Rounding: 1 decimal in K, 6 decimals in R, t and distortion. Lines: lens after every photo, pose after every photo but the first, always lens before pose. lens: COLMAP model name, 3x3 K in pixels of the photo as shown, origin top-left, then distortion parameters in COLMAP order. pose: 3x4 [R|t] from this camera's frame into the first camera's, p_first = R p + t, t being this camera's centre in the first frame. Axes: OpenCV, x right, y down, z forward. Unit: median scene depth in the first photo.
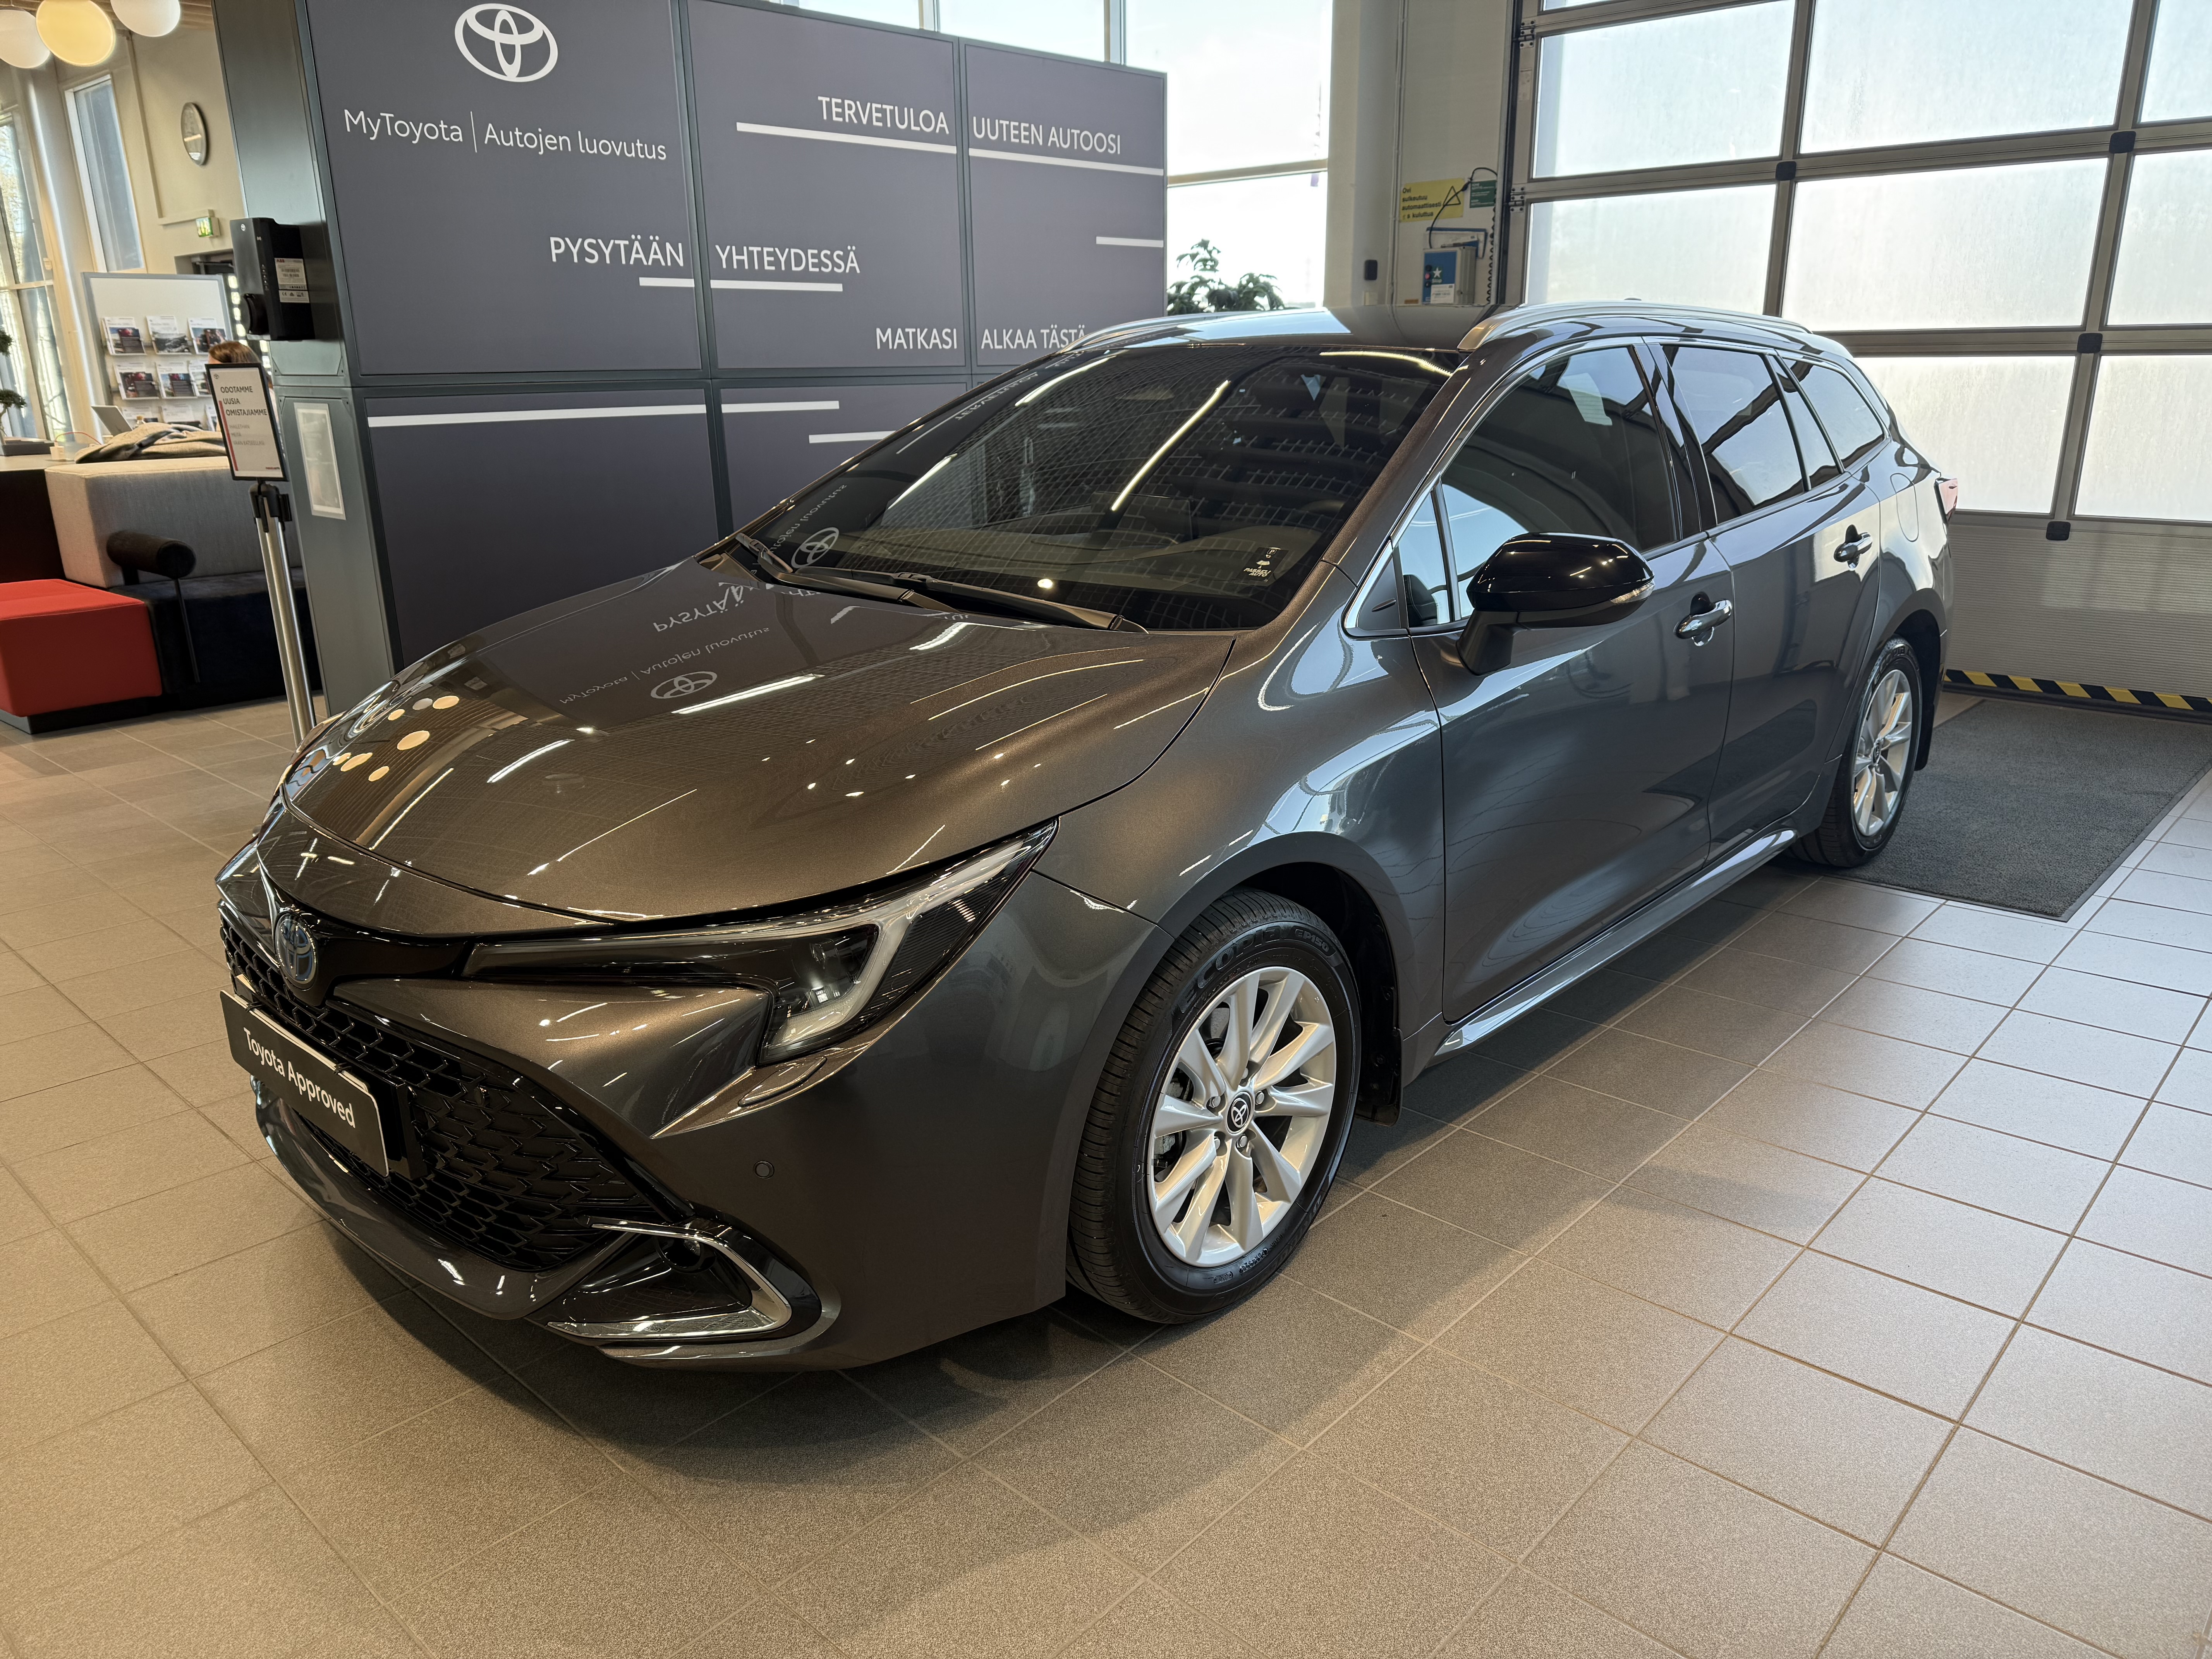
lens RADIAL K [[1576.1, 0, 1117.1], [0, 1576.1, 825.5], [0, 0, 1]] dist [0.016371, -0.024434]
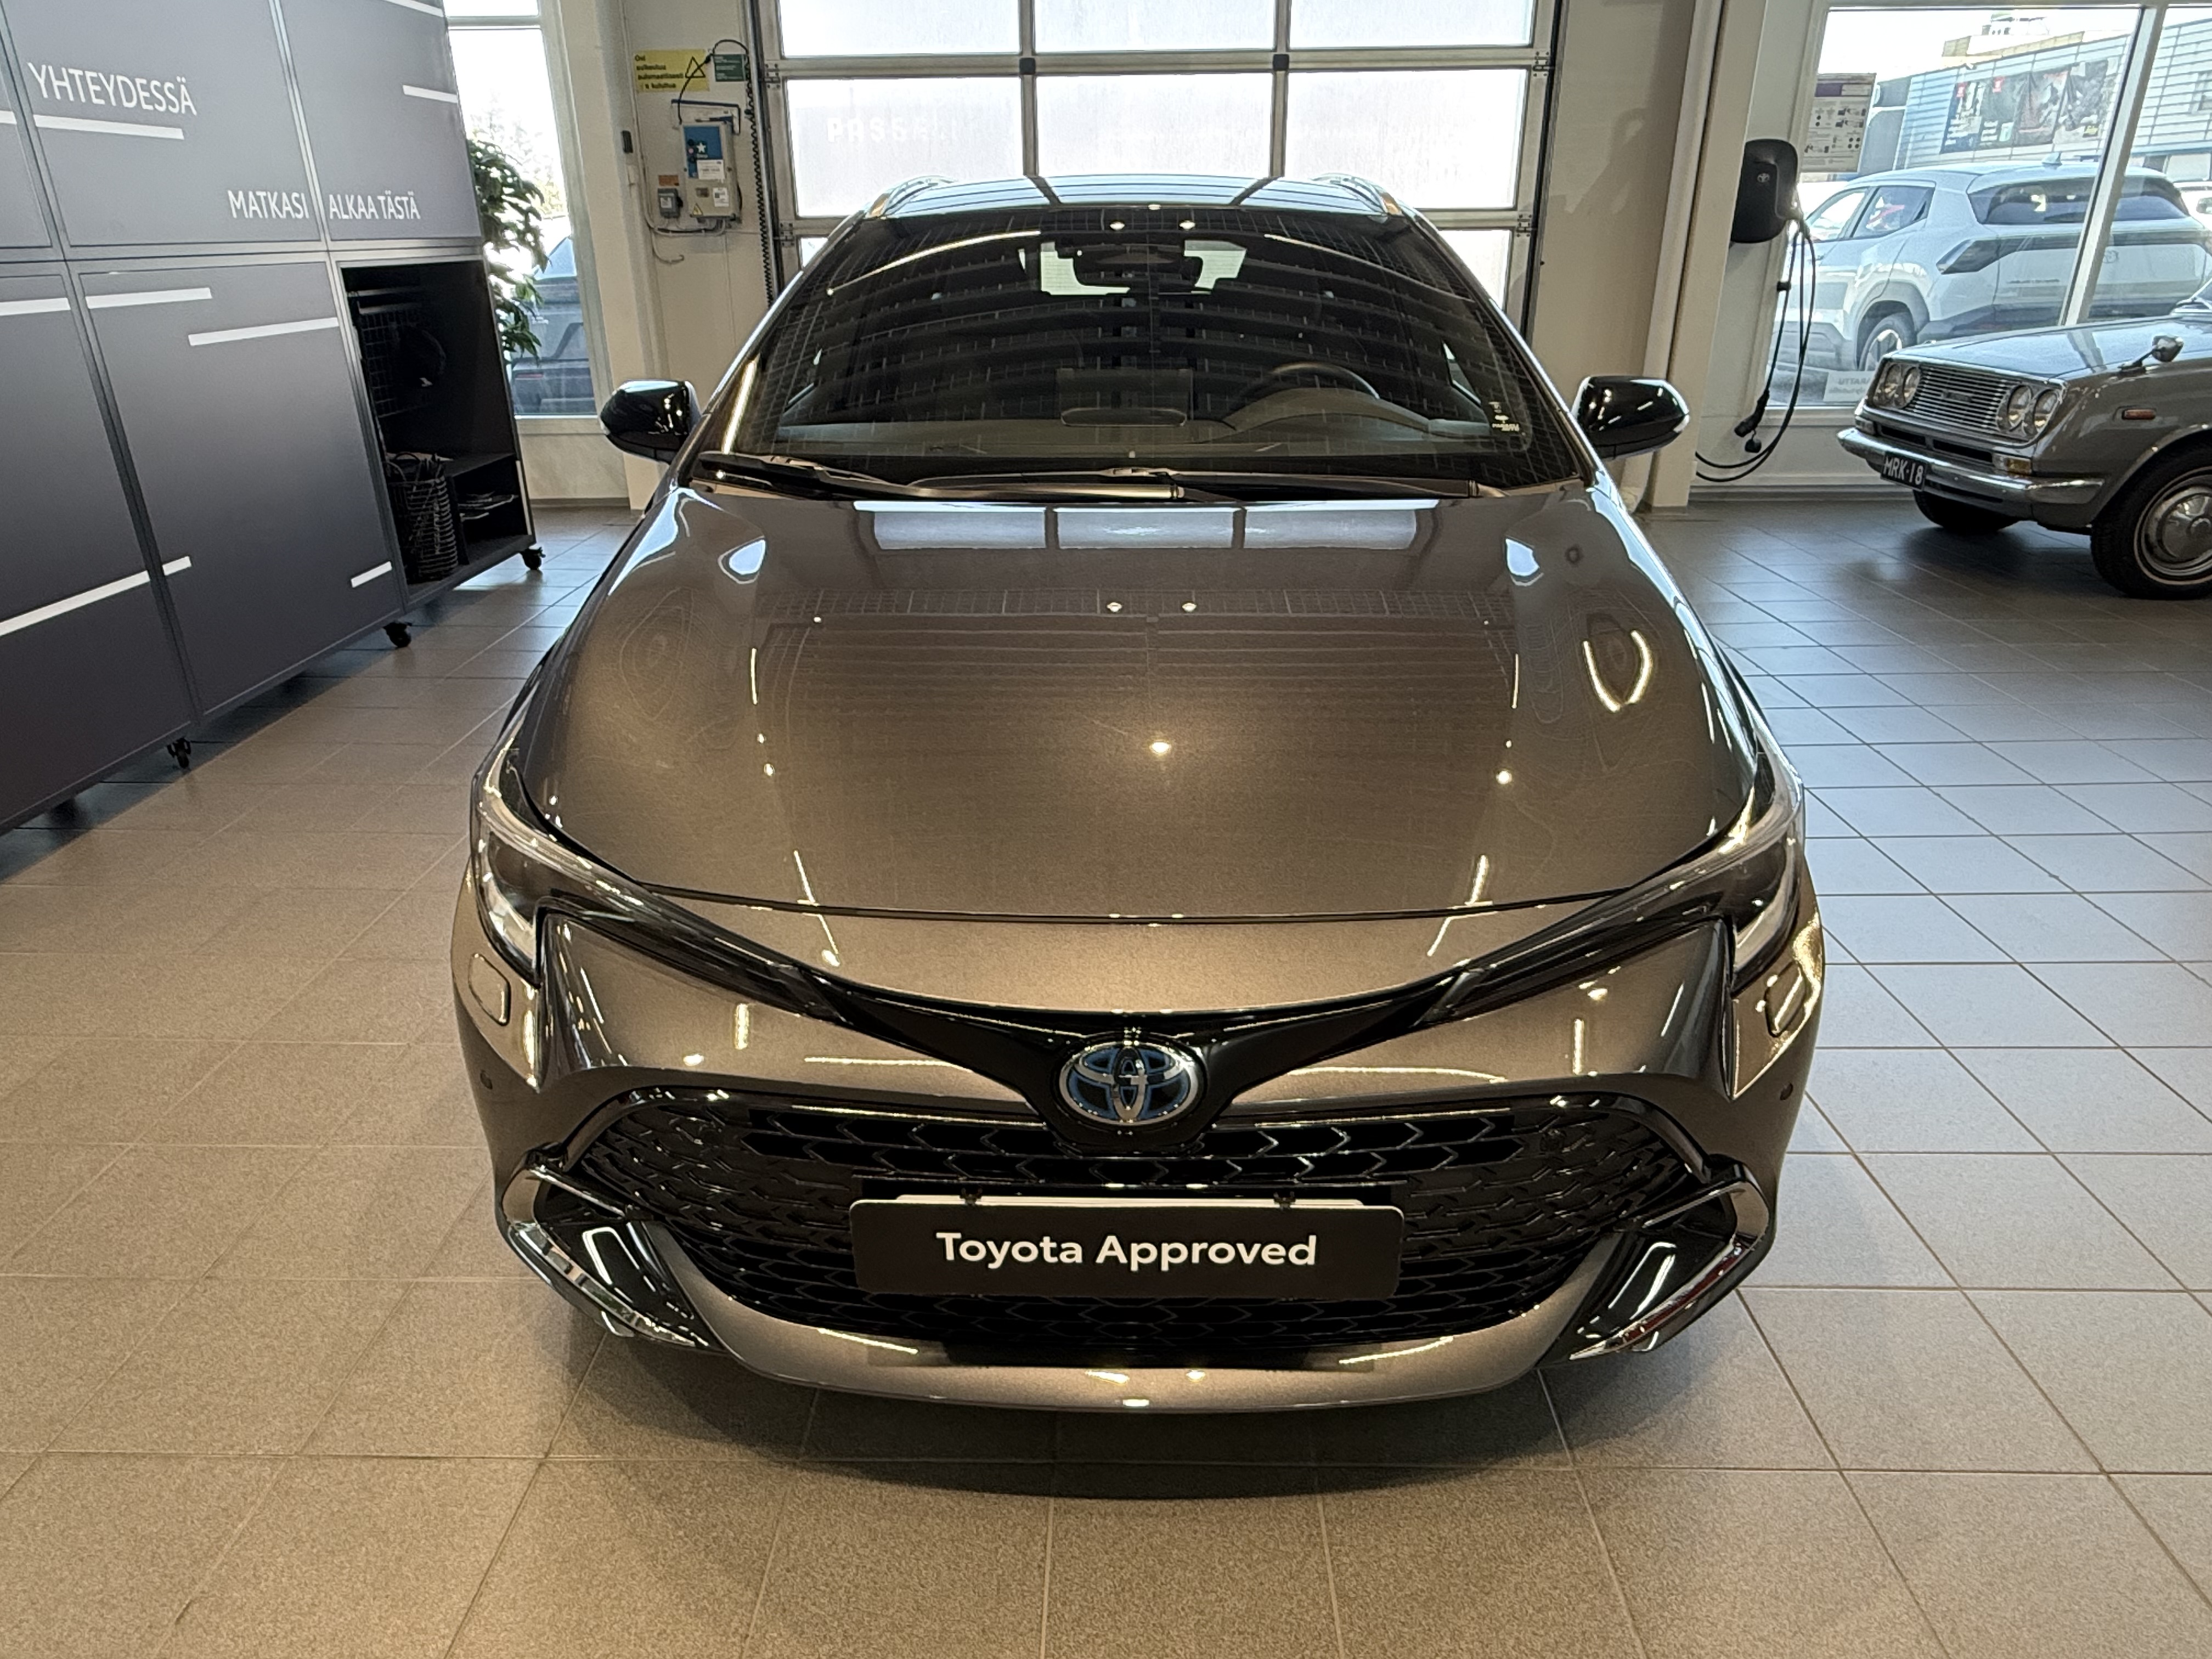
lens RADIAL K [[1353.1, 0, 1101.8], [0, 1353.1, 829.9], [0, 0, 1]] dist [0.006978, -0.010597]
pose [[0.756101, -0.260947, 0.600182, -0.321251], [0.187407, 0.964996, 0.183468, -0.052694], [-0.627049, -0.026242, 0.778538, 0.204517]]
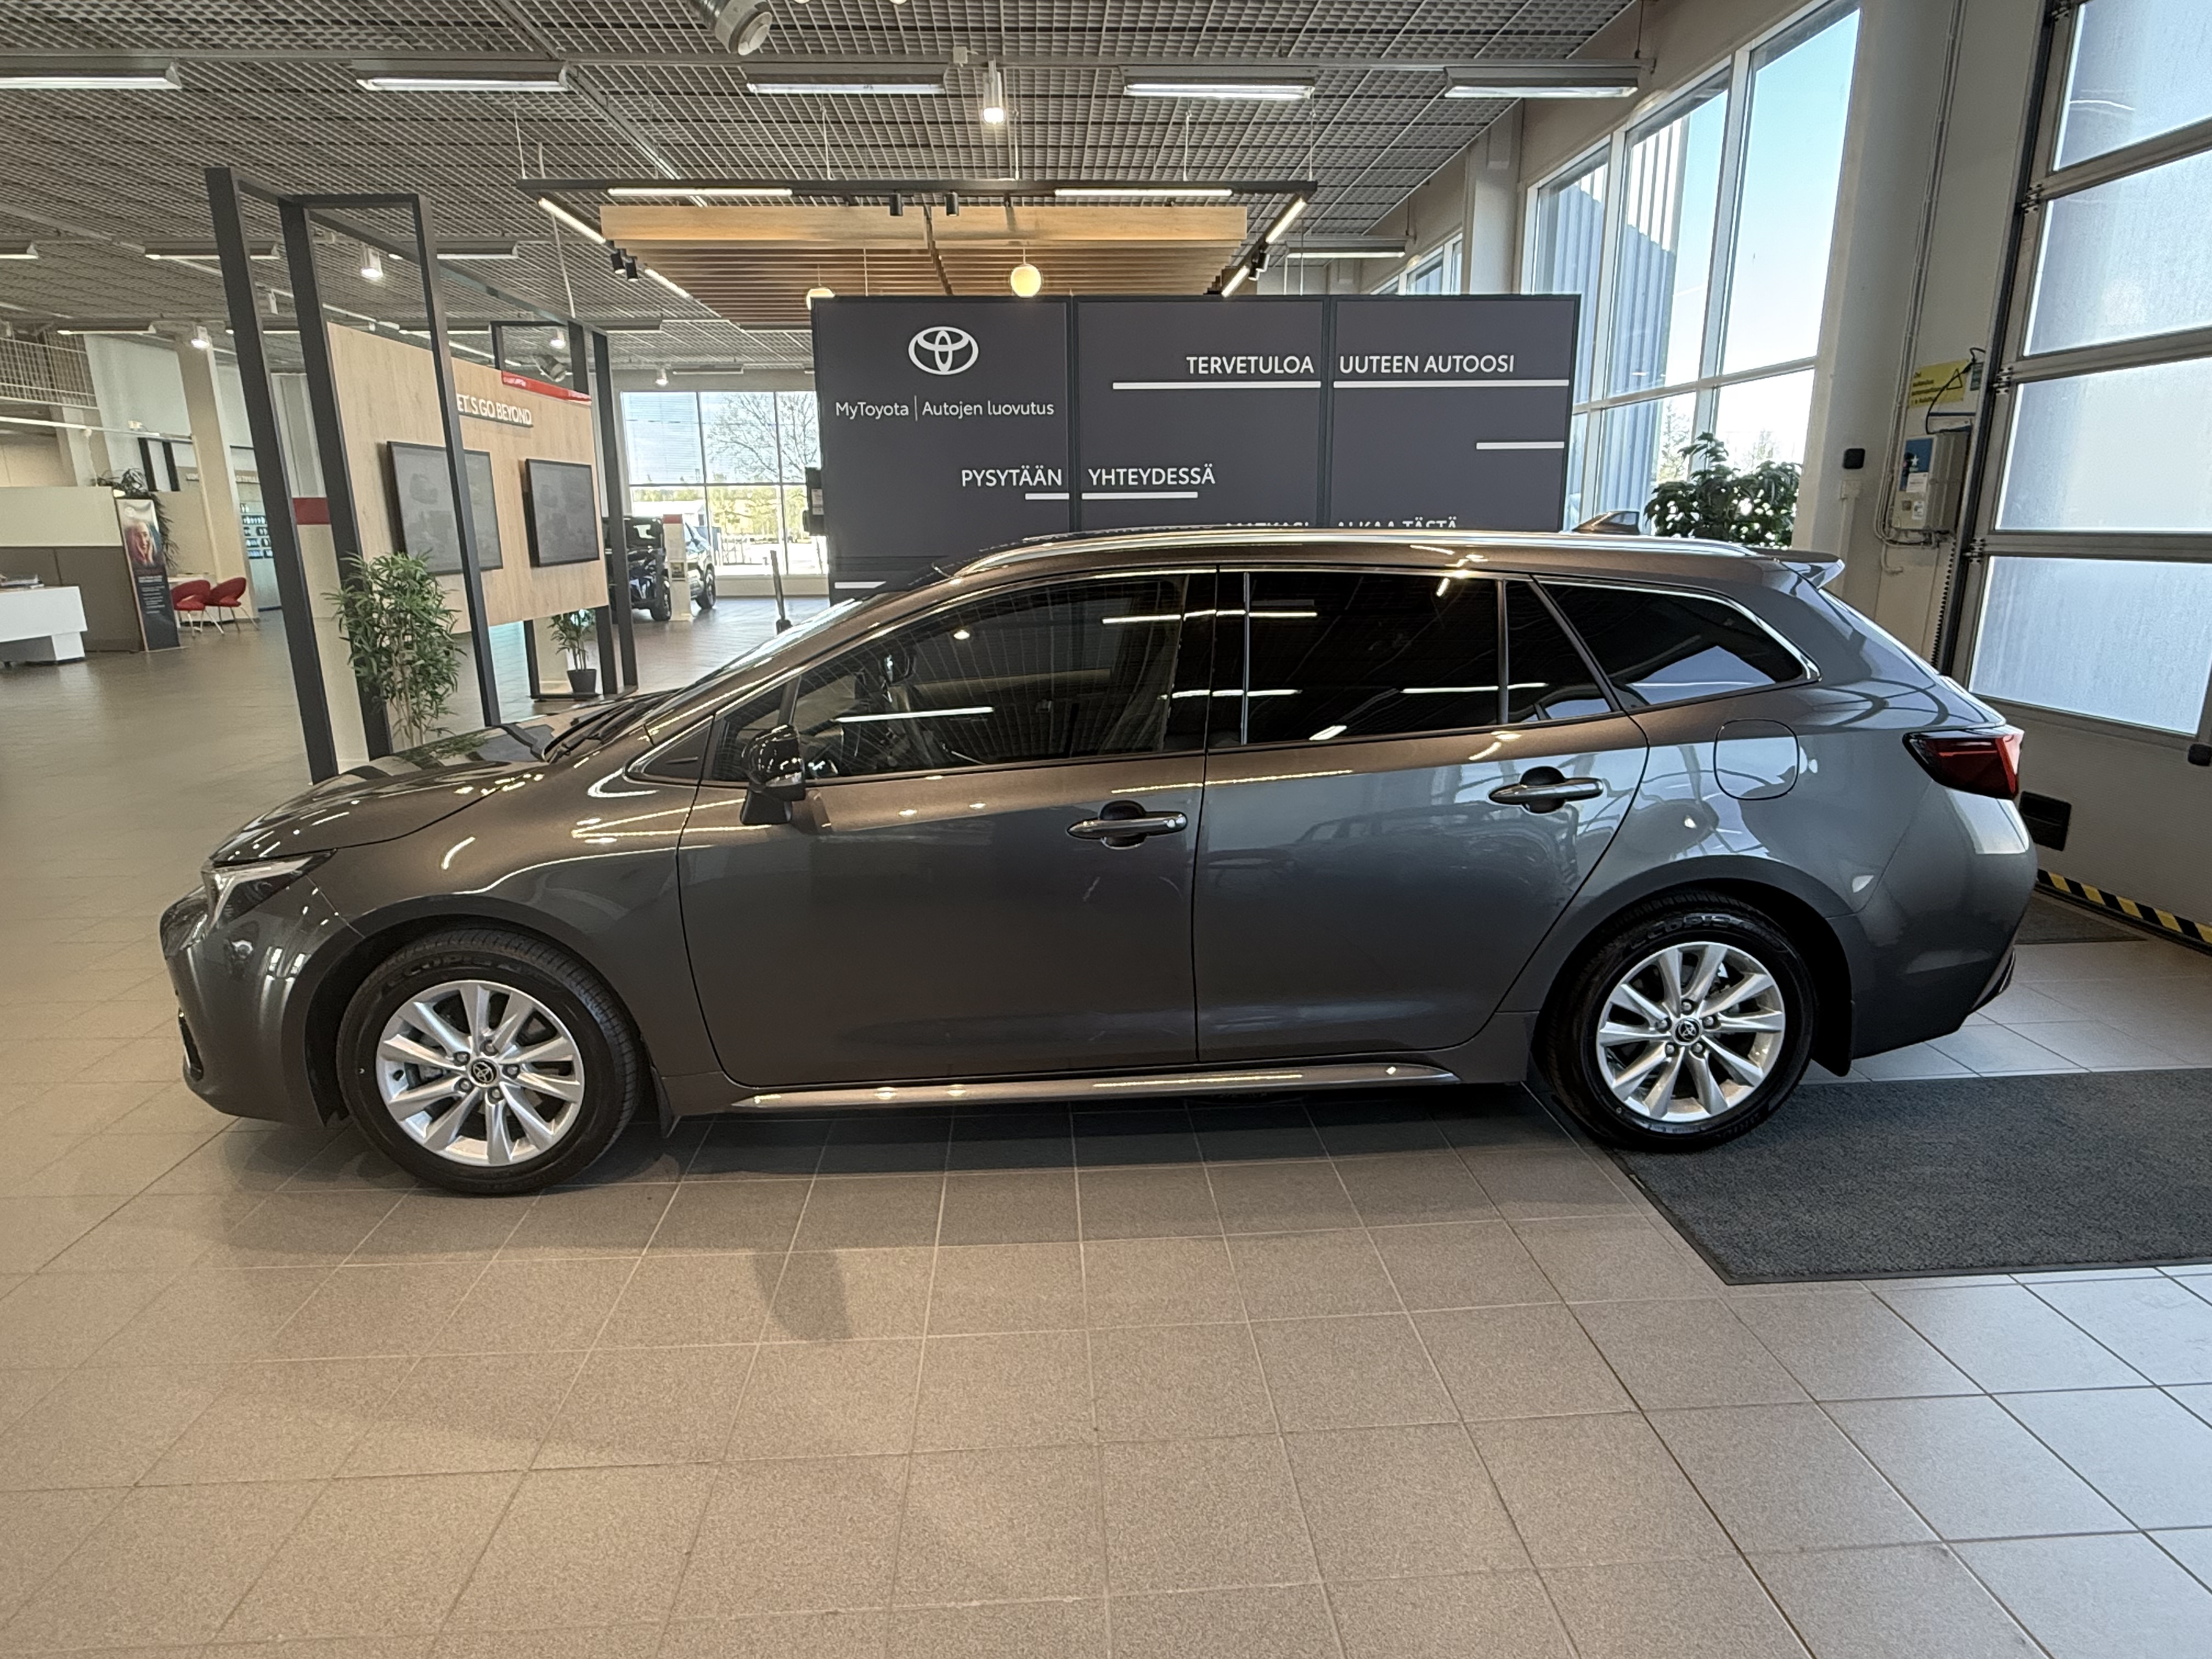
lens RADIAL K [[1239.8, 0, 1101.8], [0, 1239.8, 836.5], [0, 0, 1]] dist [-0.000663, -0.000120]
pose [[0.711927, 0.180756, -0.678592, 0.539613], [-0.199911, 0.978491, 0.050909, -0.095195], [0.673198, 0.099414, 0.732749, 0.204814]]
